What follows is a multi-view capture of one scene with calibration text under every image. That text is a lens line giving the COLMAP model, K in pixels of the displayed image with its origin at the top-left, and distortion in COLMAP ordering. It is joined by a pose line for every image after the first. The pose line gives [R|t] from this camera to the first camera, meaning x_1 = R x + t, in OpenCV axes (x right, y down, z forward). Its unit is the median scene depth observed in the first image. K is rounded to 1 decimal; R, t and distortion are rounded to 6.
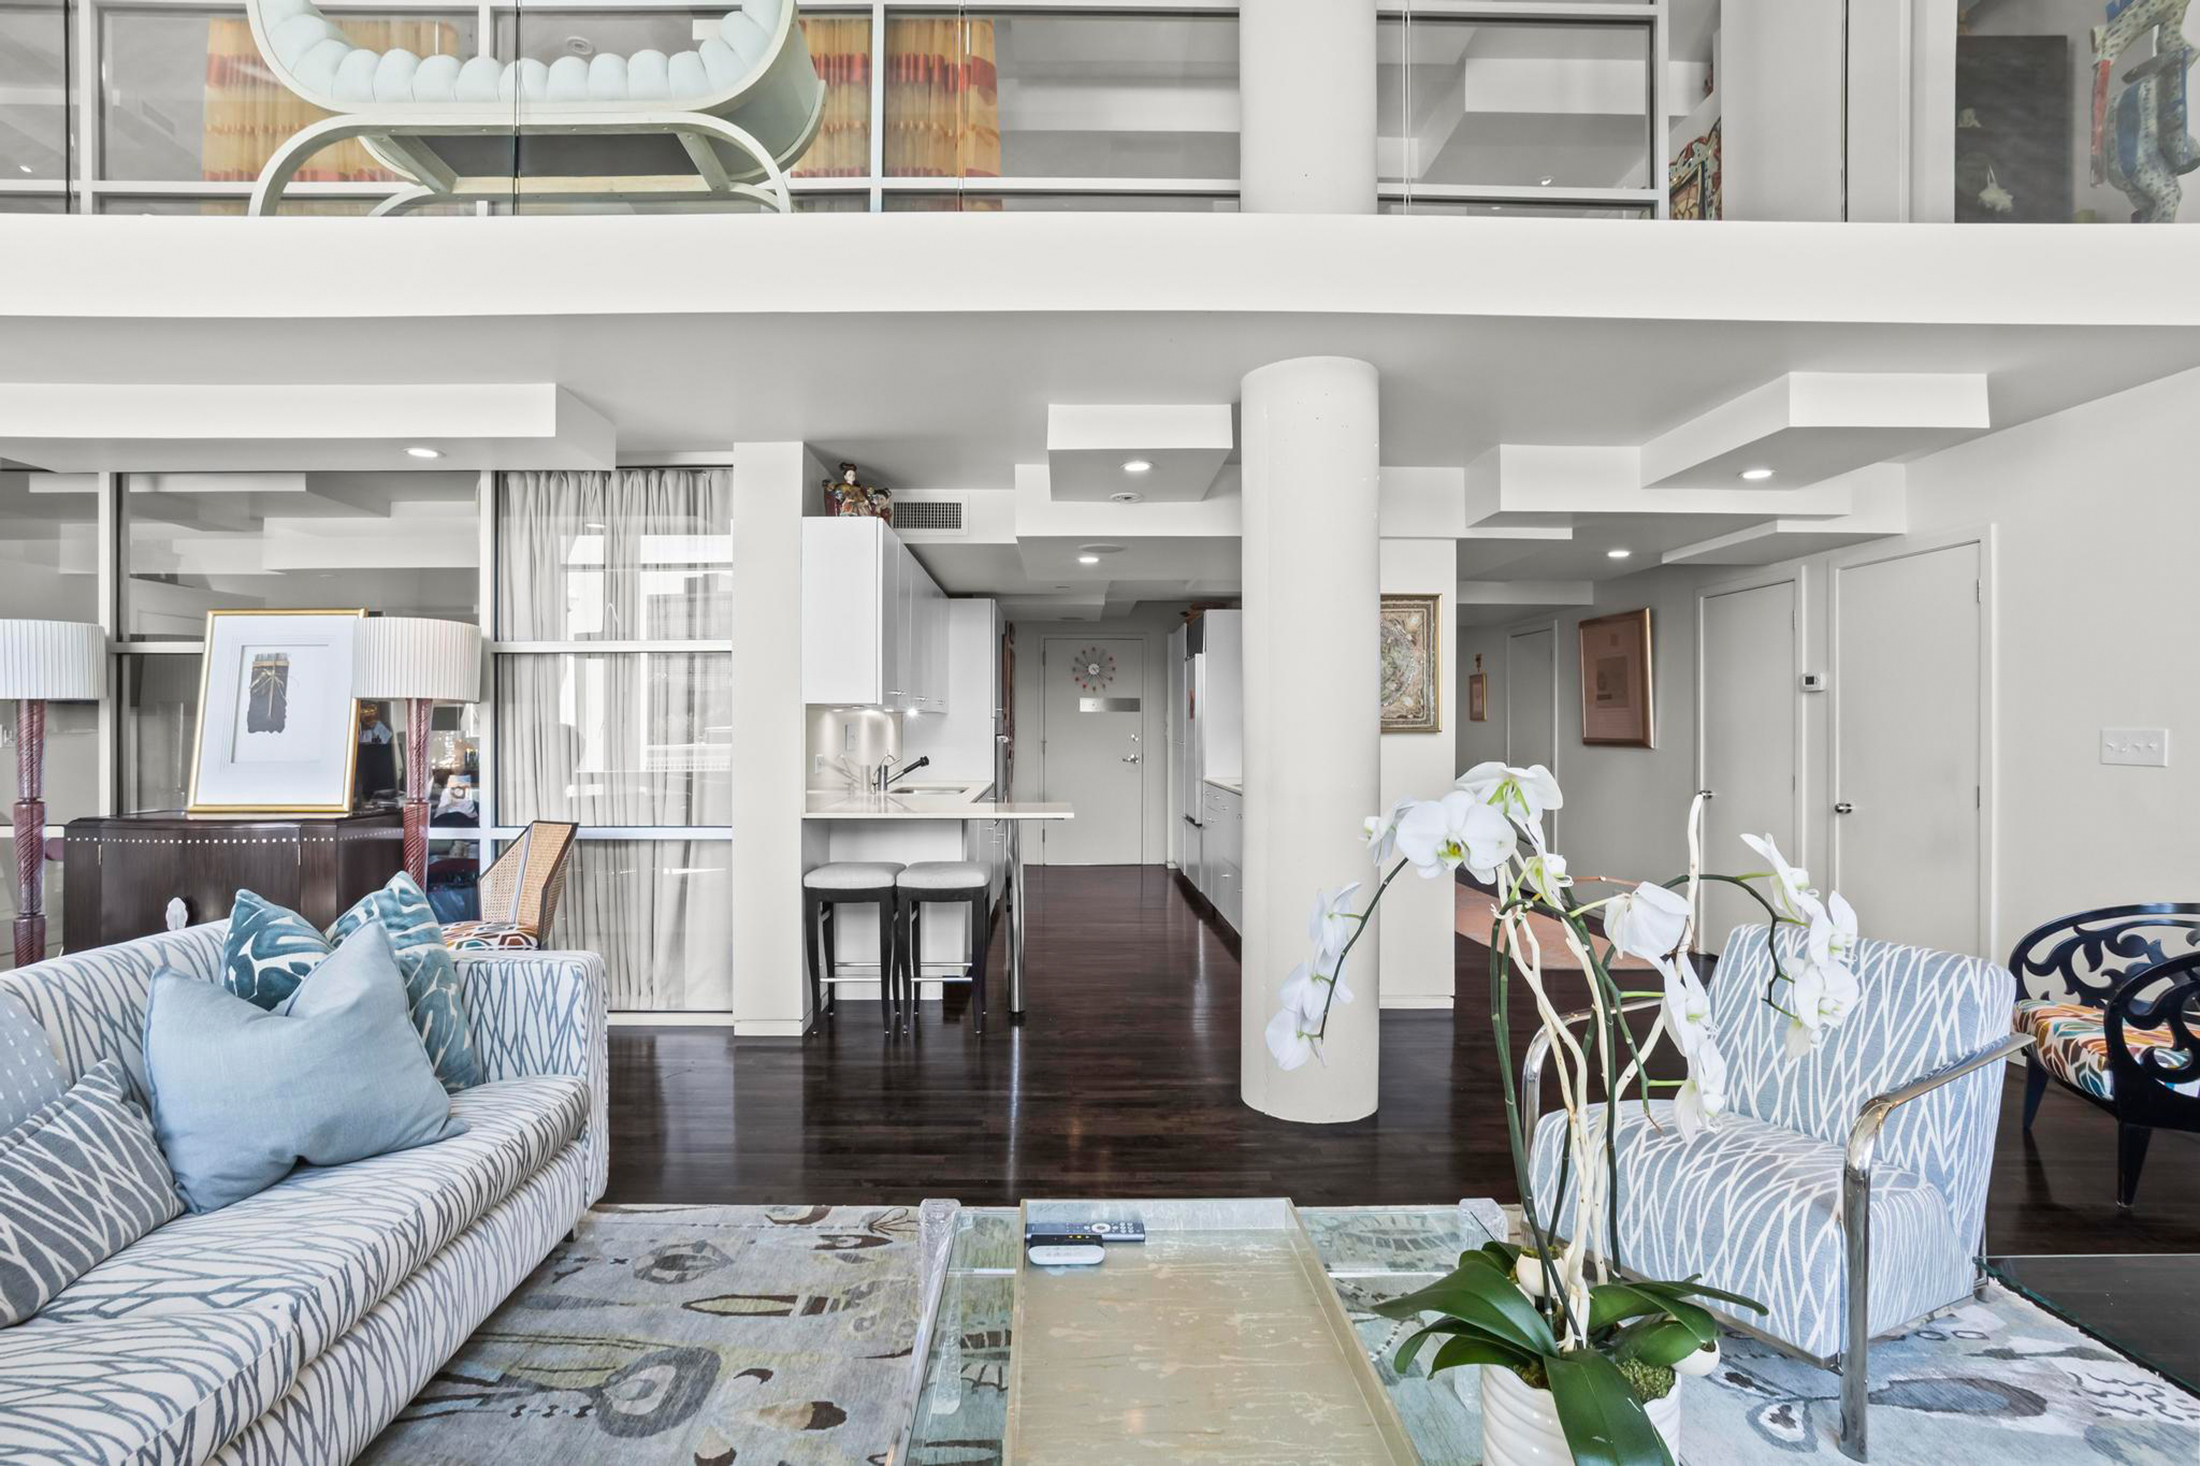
lens RADIAL K [[1069.2, 0, 1071.4], [0, 1069.2, 739.5], [0, 0, 1]] dist [-0.061105, 0.031599]
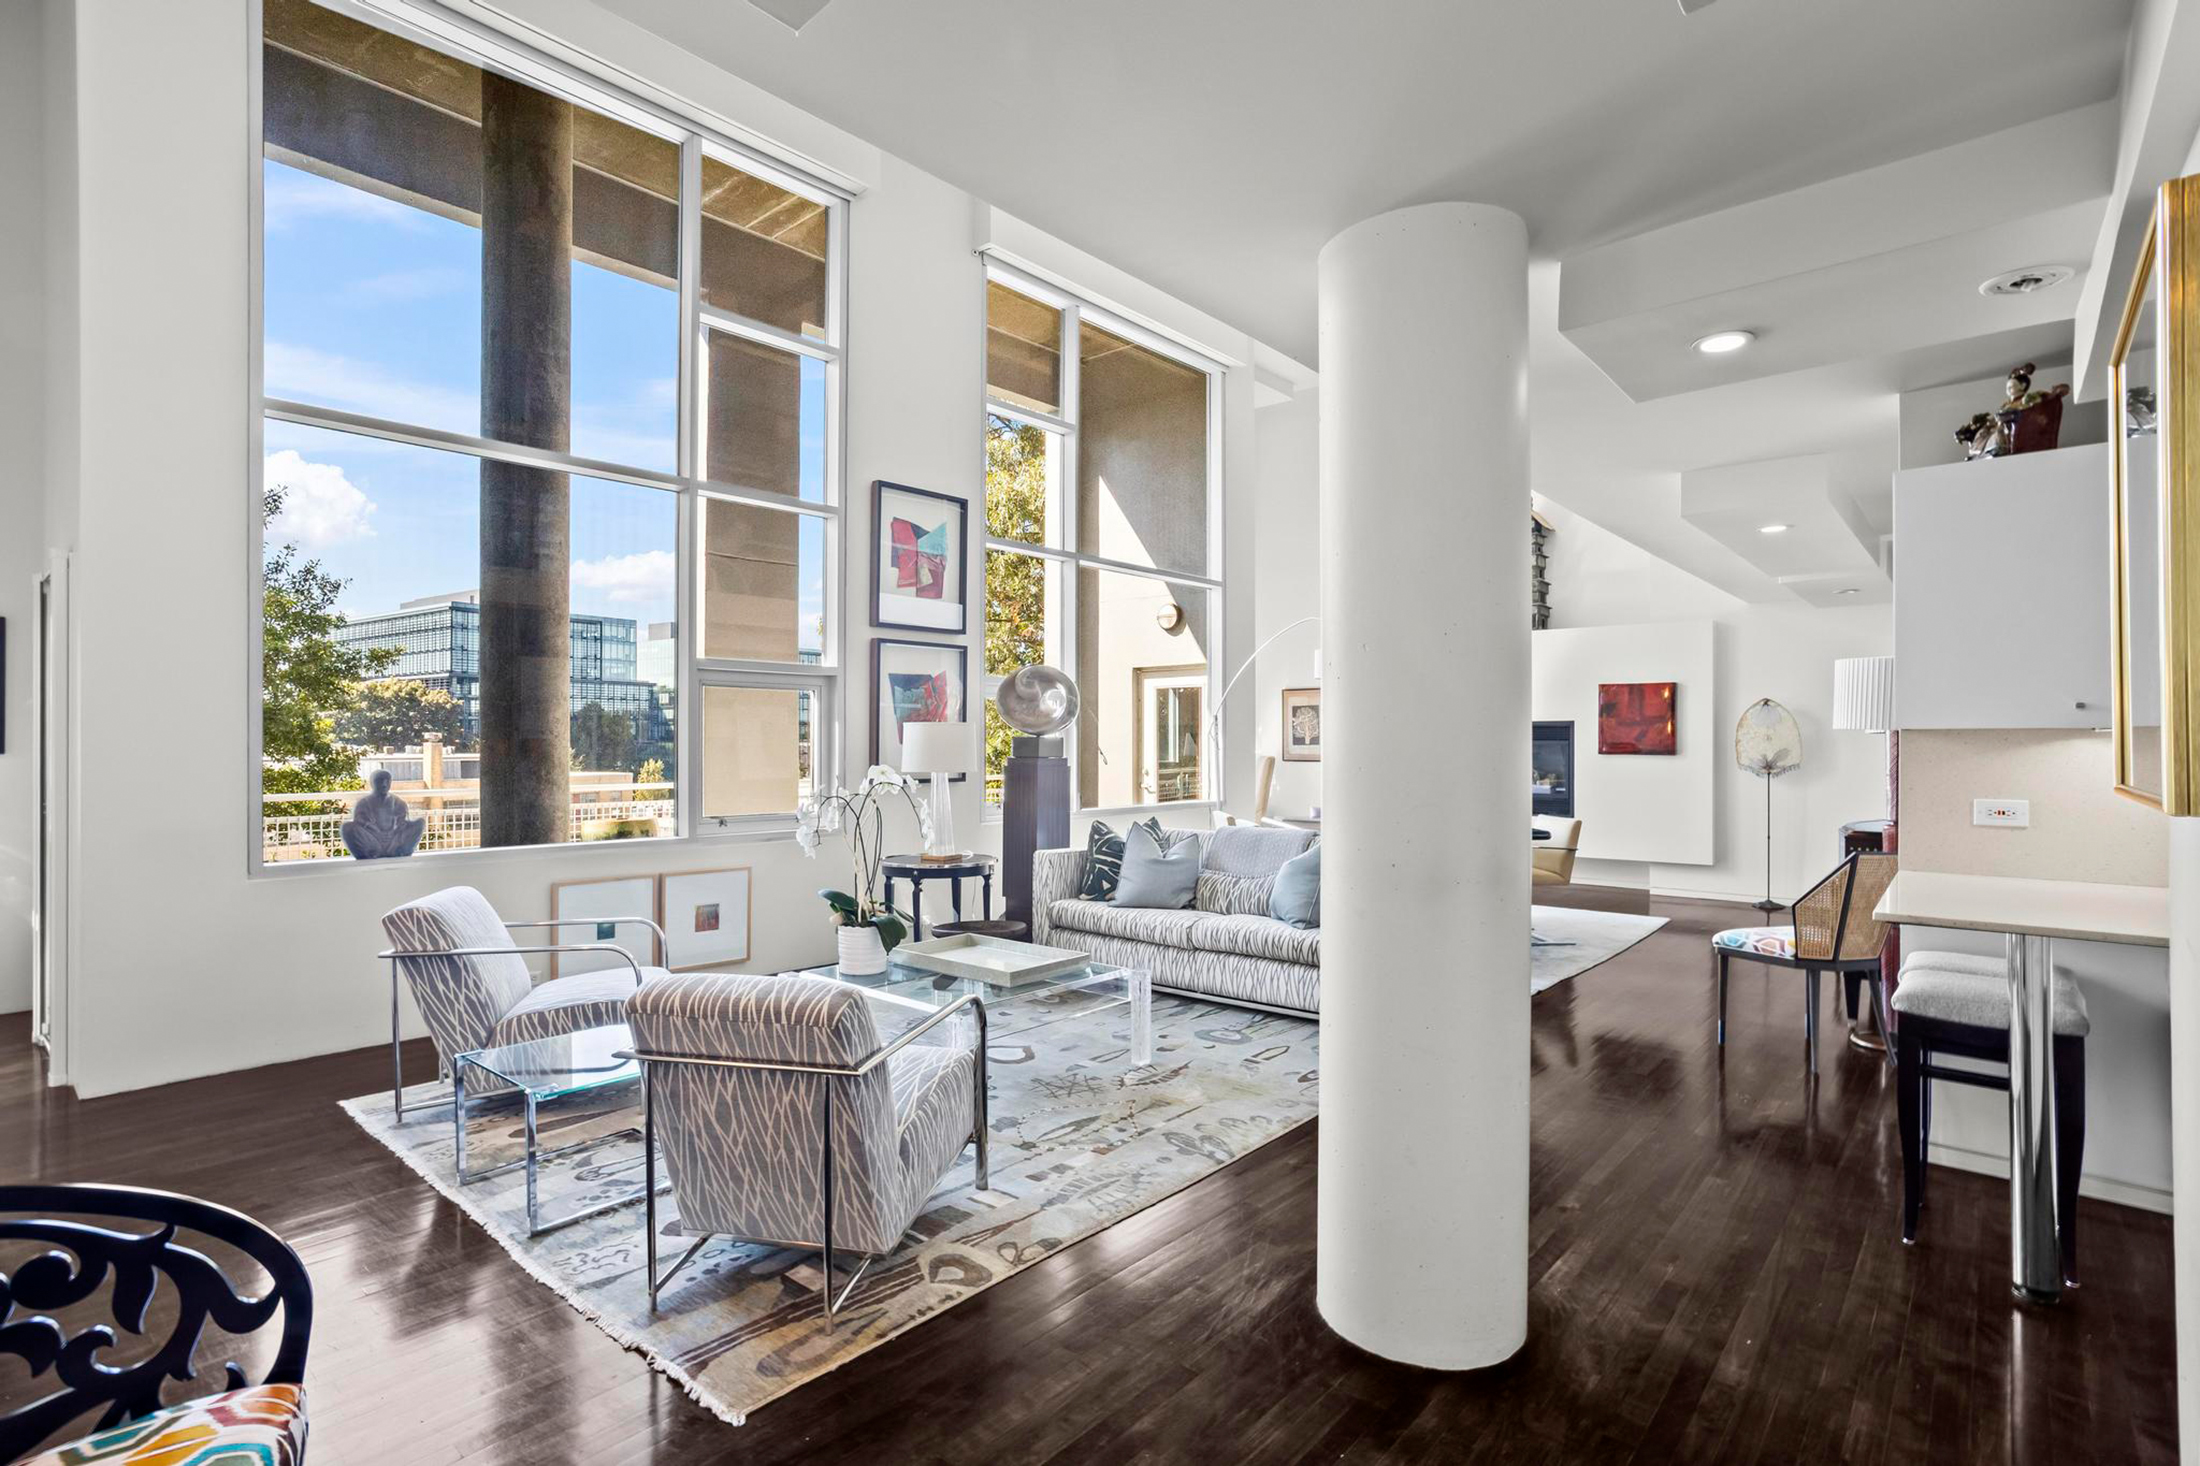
lens RADIAL K [[1069.2, 0, 1071.4], [0, 1069.2, 739.5], [0, 0, 1]] dist [-0.061105, 0.031599]
pose [[-0.673944, -0.003215, -0.738776, 0.867960], [-0.009996, 0.999939, 0.004768, -0.028233], [0.738715, 0.010598, -0.673934, 1.276480]]
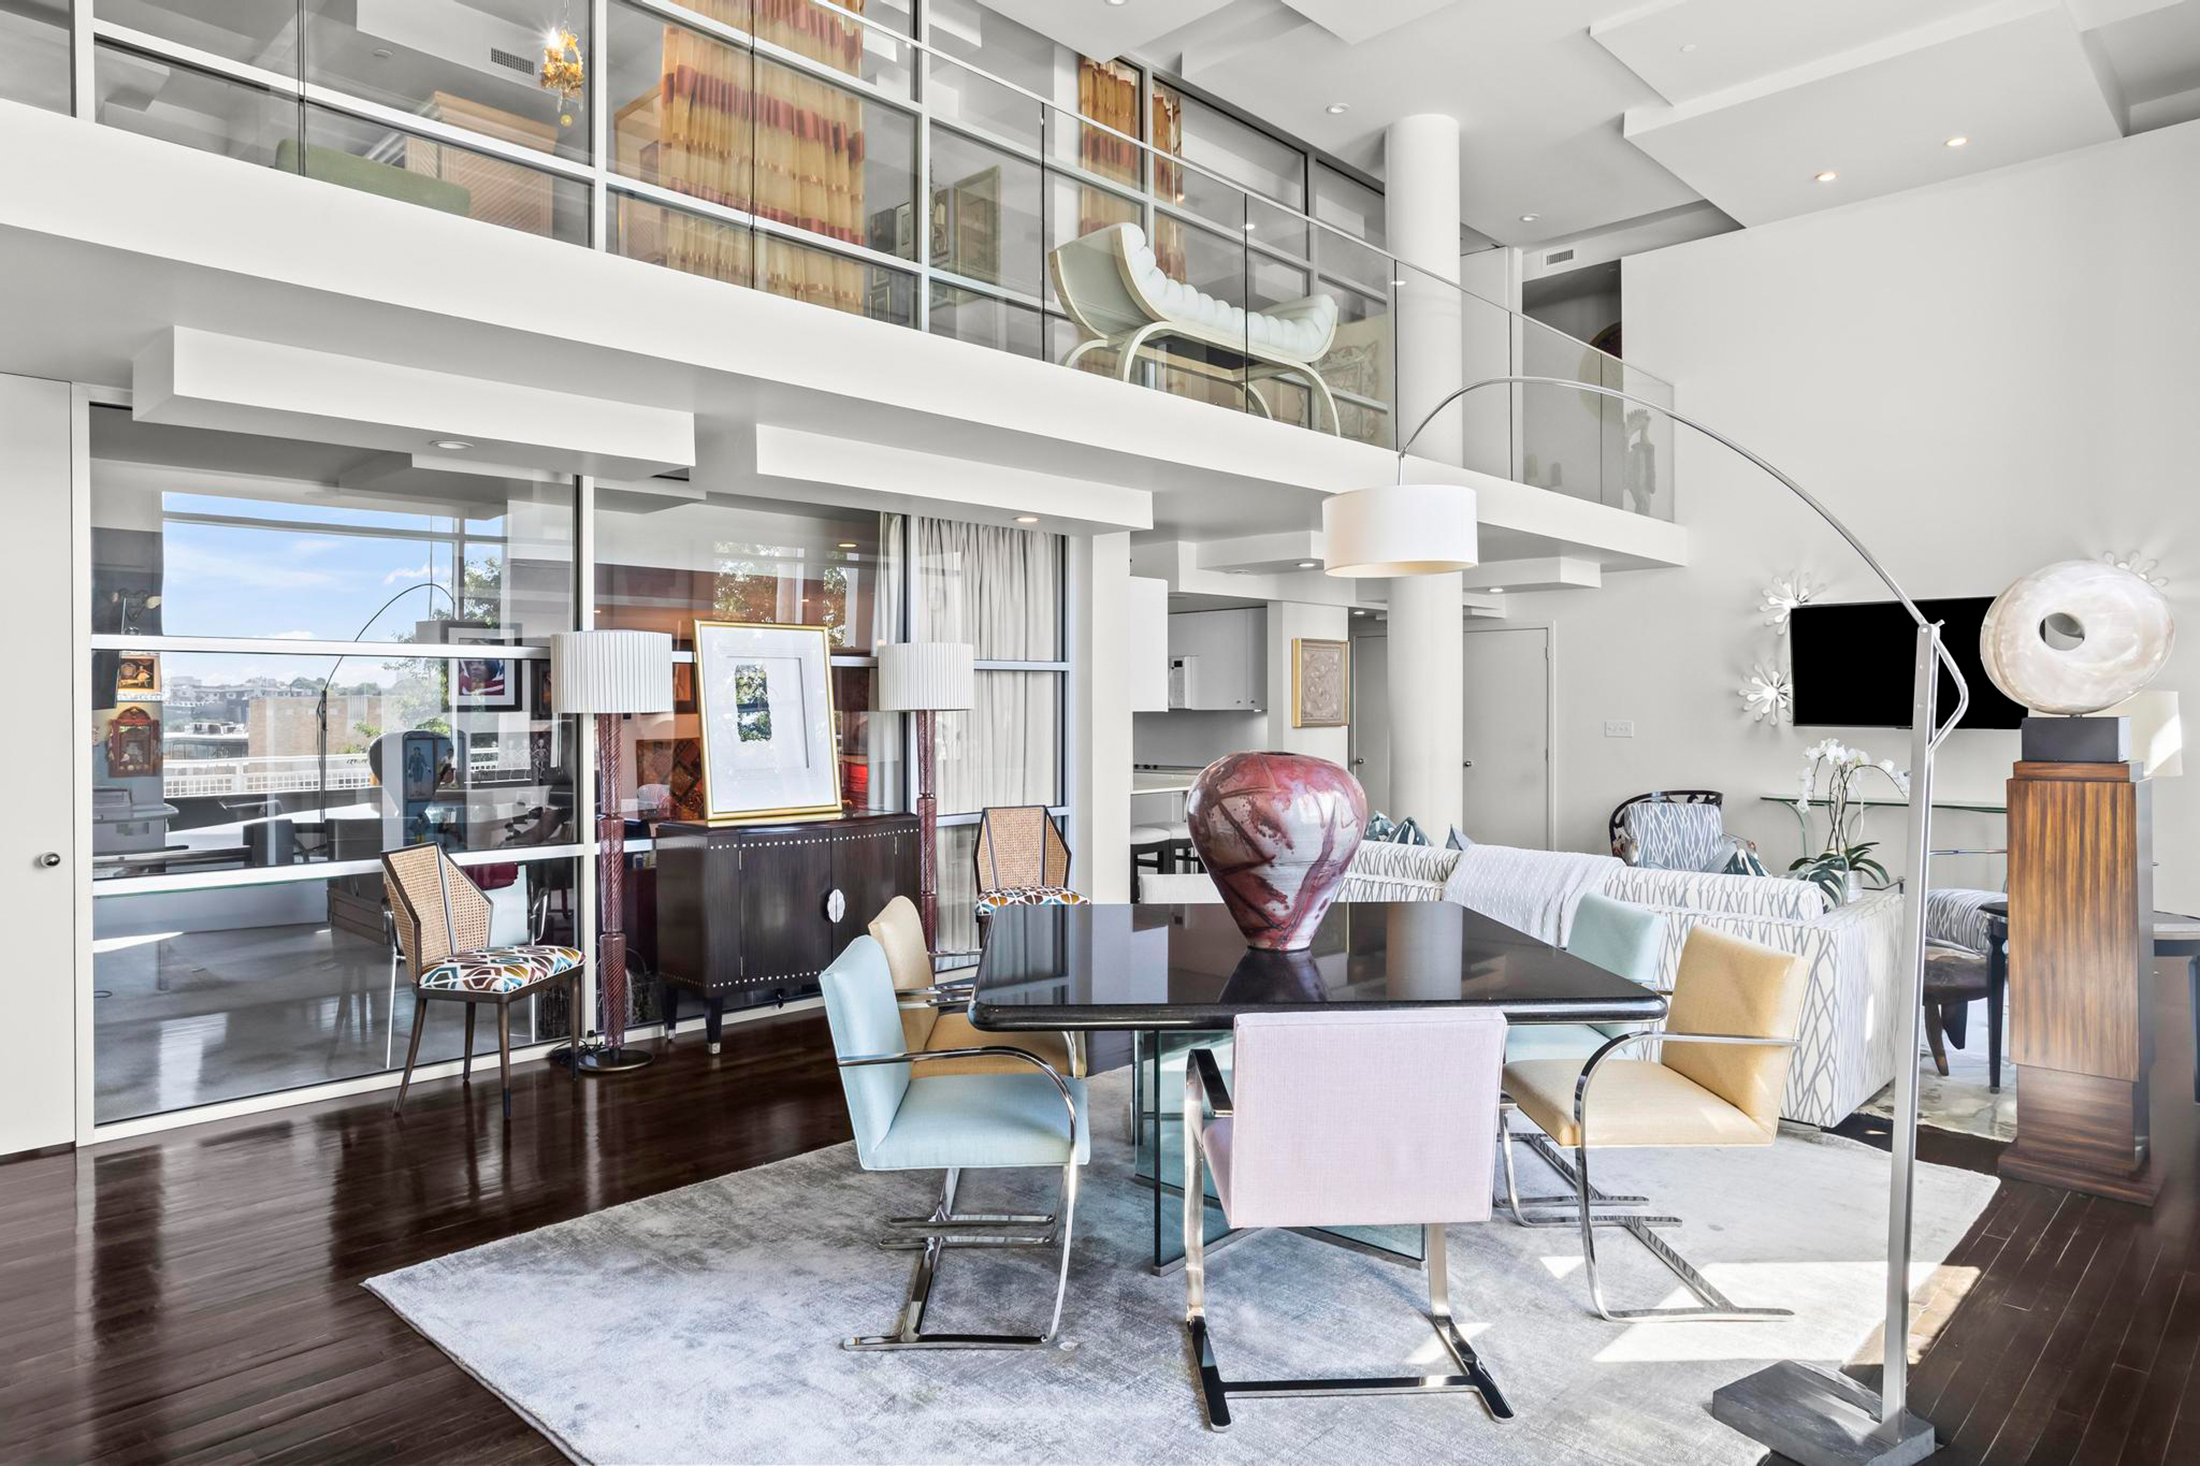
lens RADIAL K [[1335.2, 0, 1104.4], [0, 1335.2, 716.0], [0, 0, 1]] dist [-0.032714, 0.033027]
pose [[0.693996, -0.007404, 0.719940, -1.814109], [0.010590, 0.999944, 0.000074, -0.032161], [-0.719901, 0.007573, 0.694036, -0.213148]]
